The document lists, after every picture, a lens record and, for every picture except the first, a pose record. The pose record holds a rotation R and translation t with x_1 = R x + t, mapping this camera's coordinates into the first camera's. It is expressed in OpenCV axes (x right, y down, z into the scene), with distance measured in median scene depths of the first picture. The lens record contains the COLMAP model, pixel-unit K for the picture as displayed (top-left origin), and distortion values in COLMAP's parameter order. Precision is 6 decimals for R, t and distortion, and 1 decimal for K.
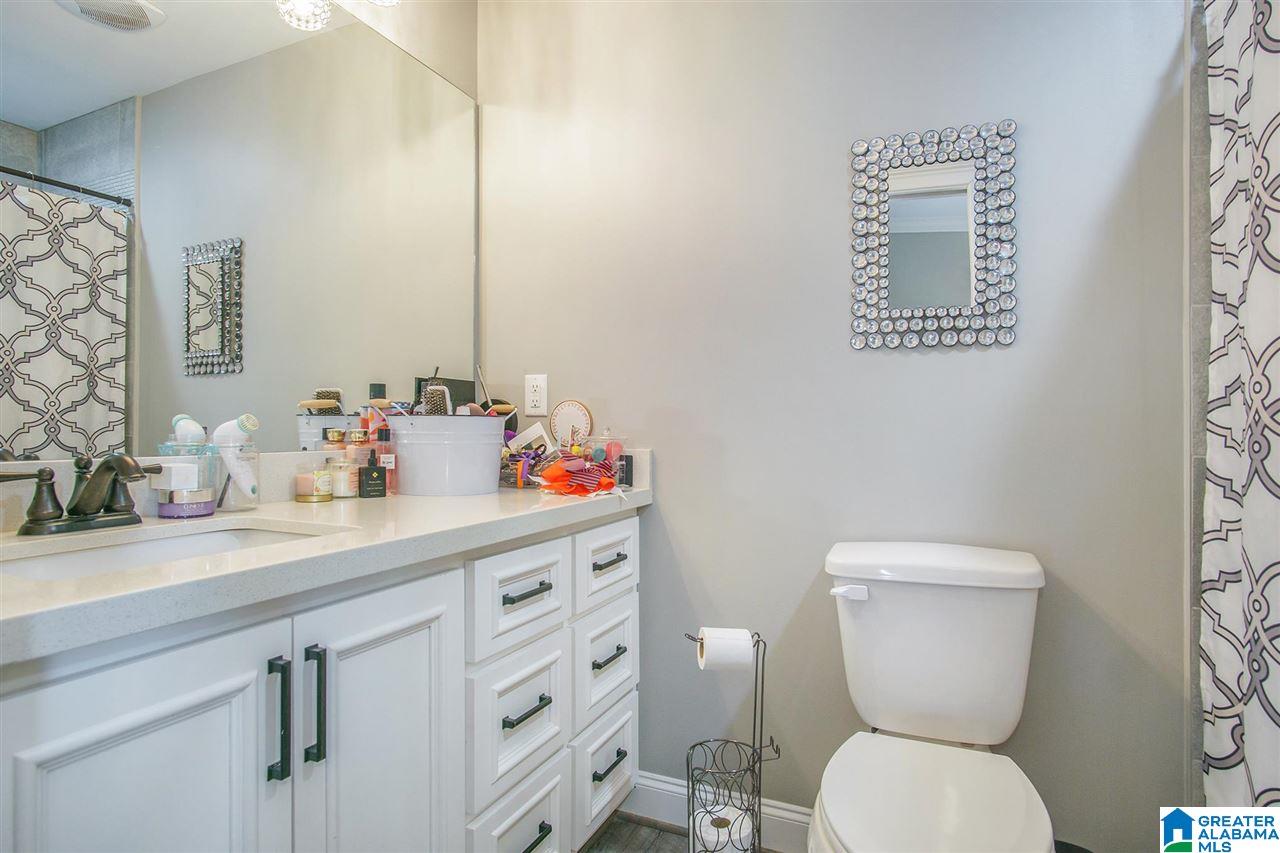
lens RADIAL K [[710.8, 0, 640.9], [0, 710.8, 434.4], [0, 0, 1]] dist [-0.009769, -0.000030]
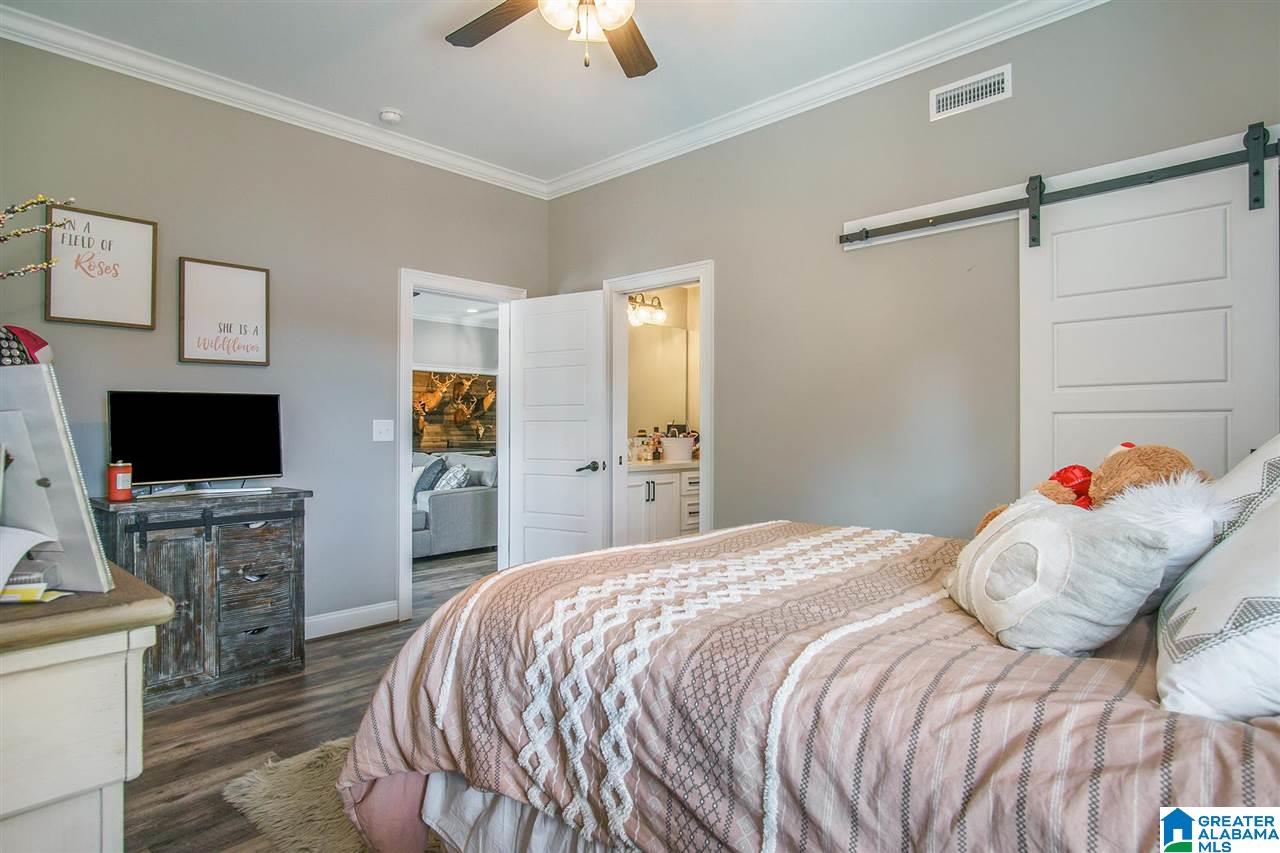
lens RADIAL K [[710.8, 0, 640.9], [0, 710.8, 434.4], [0, 0, 1]] dist [-0.009769, -0.000030]
pose [[0.947580, -0.000578, -0.319518, 0.648836], [-0.001899, 0.999971, -0.007439, -0.014686], [0.319513, 0.007656, 0.947551, -2.266951]]
